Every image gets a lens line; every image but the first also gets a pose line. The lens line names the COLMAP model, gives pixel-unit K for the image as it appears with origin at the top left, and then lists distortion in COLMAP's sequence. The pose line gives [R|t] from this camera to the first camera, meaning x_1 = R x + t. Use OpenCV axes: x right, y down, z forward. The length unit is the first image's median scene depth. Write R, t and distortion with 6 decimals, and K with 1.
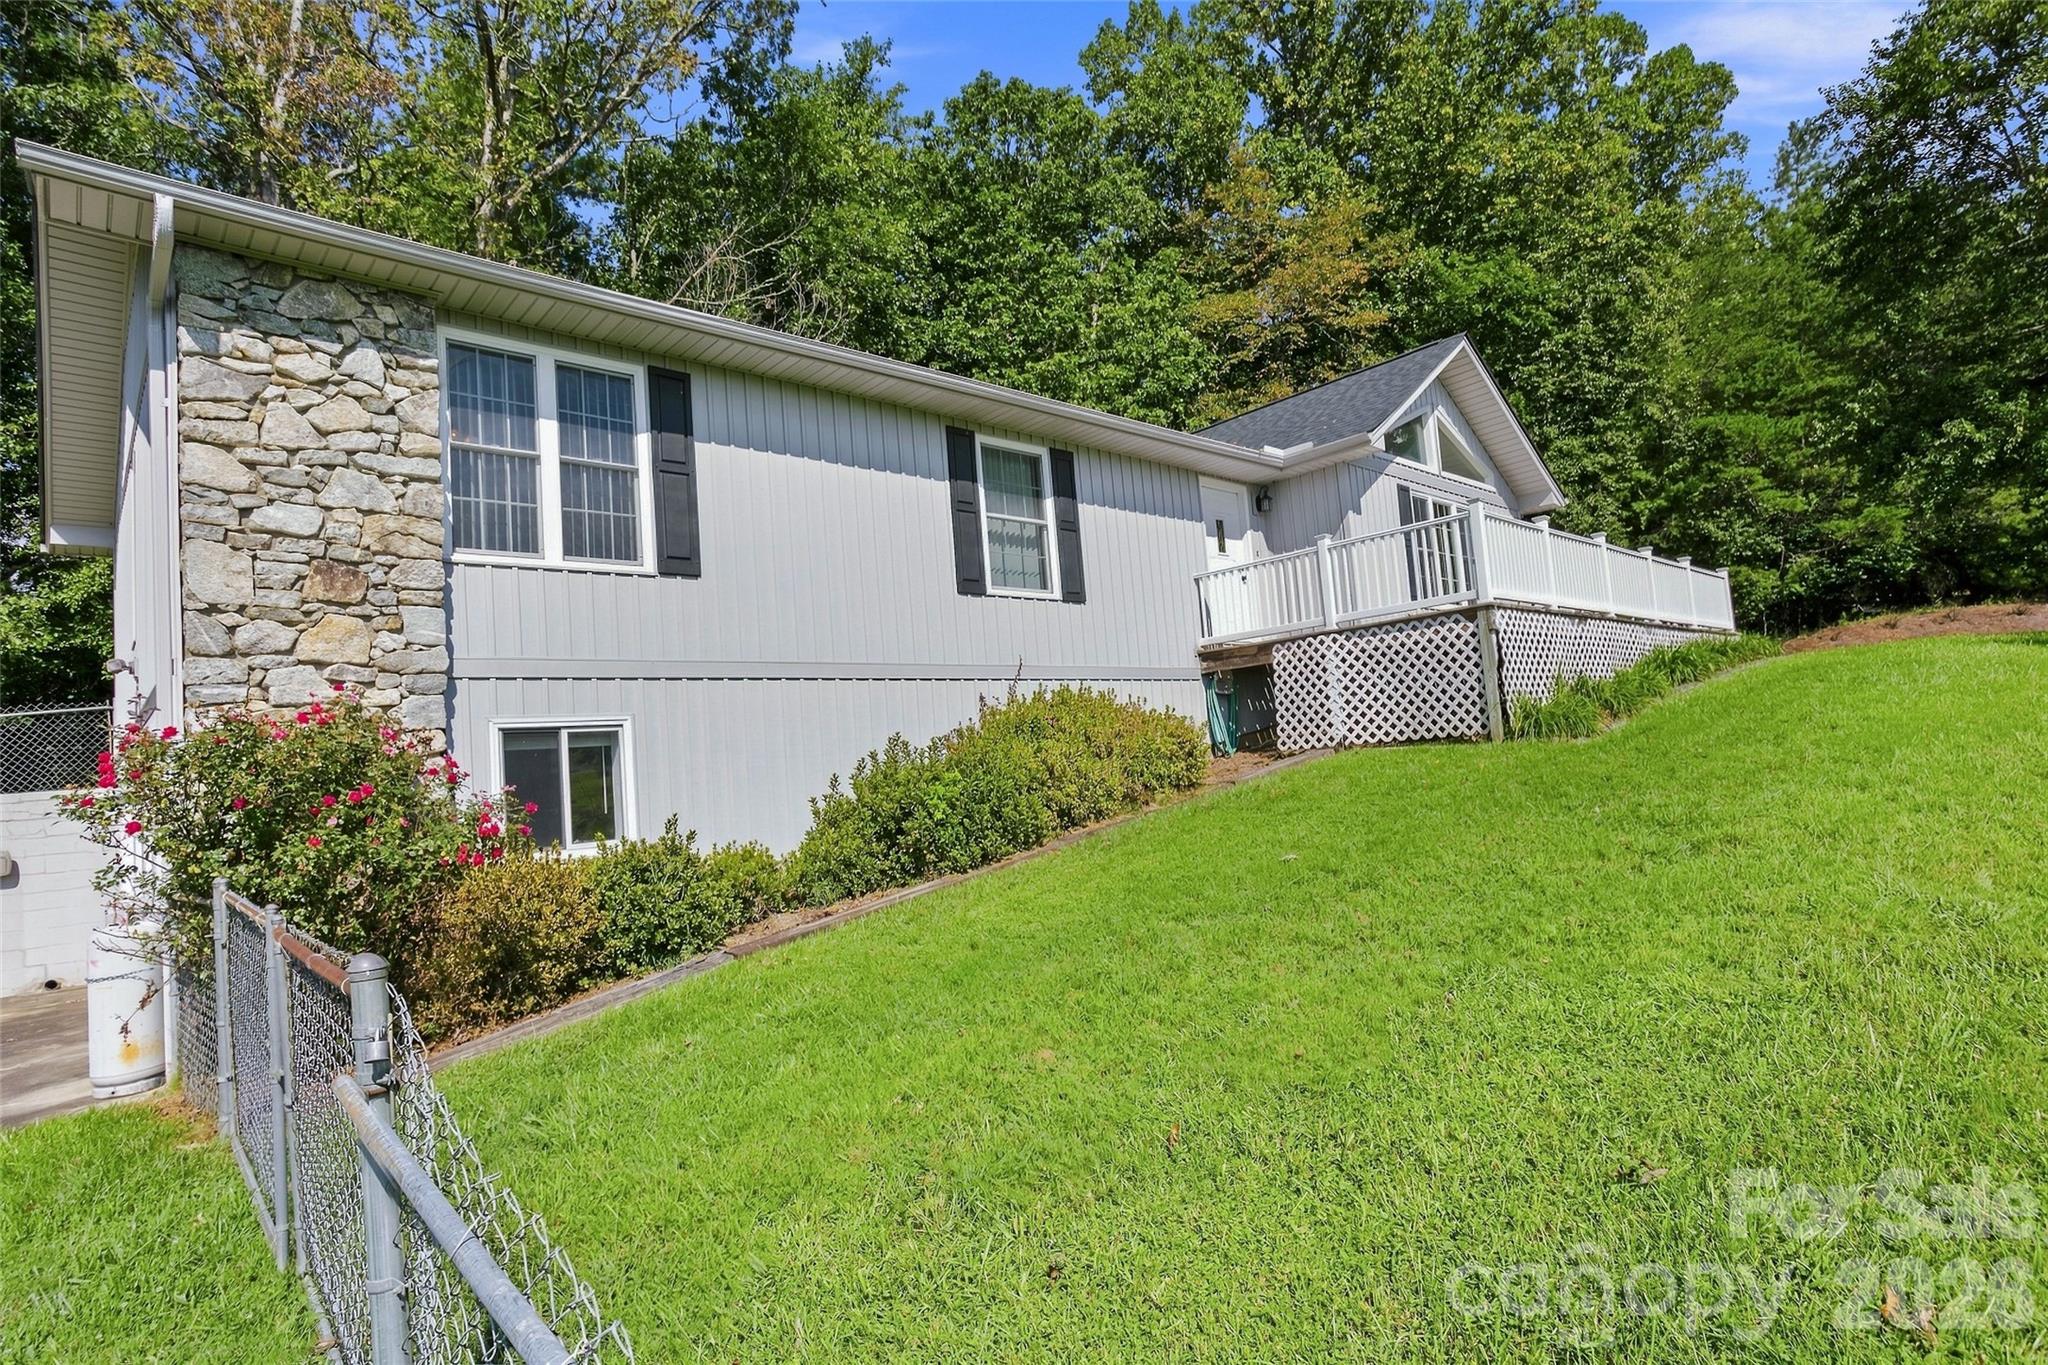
lens RADIAL K [[1031.7, 0, 1025.7], [0, 1031.7, 681.5], [0, 0, 1]] dist [-0.000845, -0.000080]
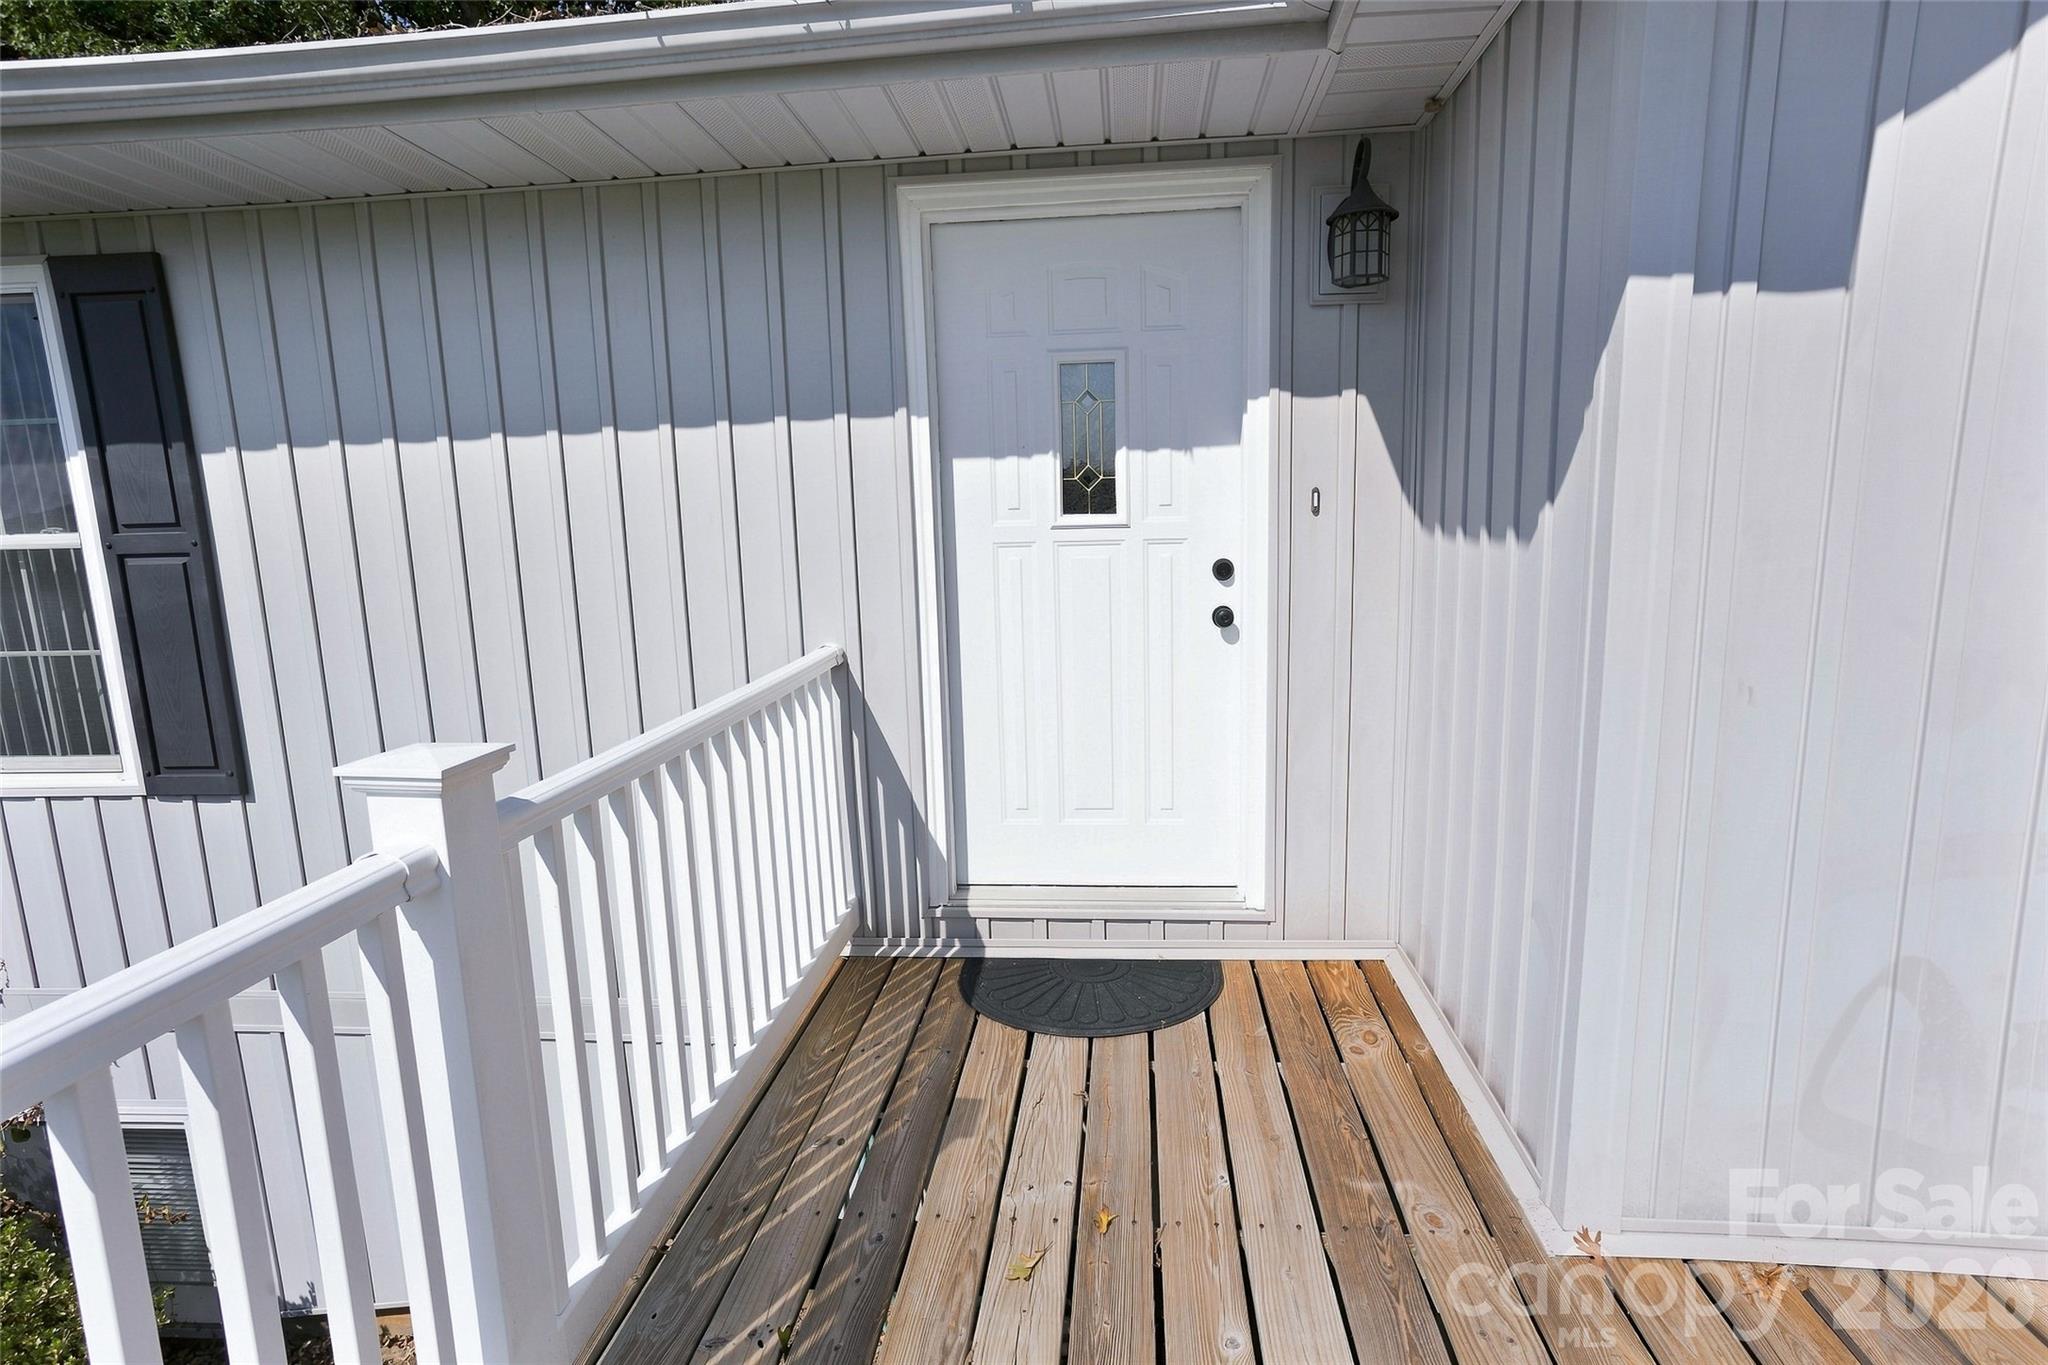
lens RADIAL K [[1031.7, 0, 1027.0], [0, 1031.7, 688.3], [0, 0, 1]] dist [-0.000845, -0.000080]
pose [[0.661943, 0.103960, -0.742310, 0.353526], [0.028804, 0.986075, 0.163785, -0.126492], [0.749001, -0.129798, 0.649731, 0.844931]]
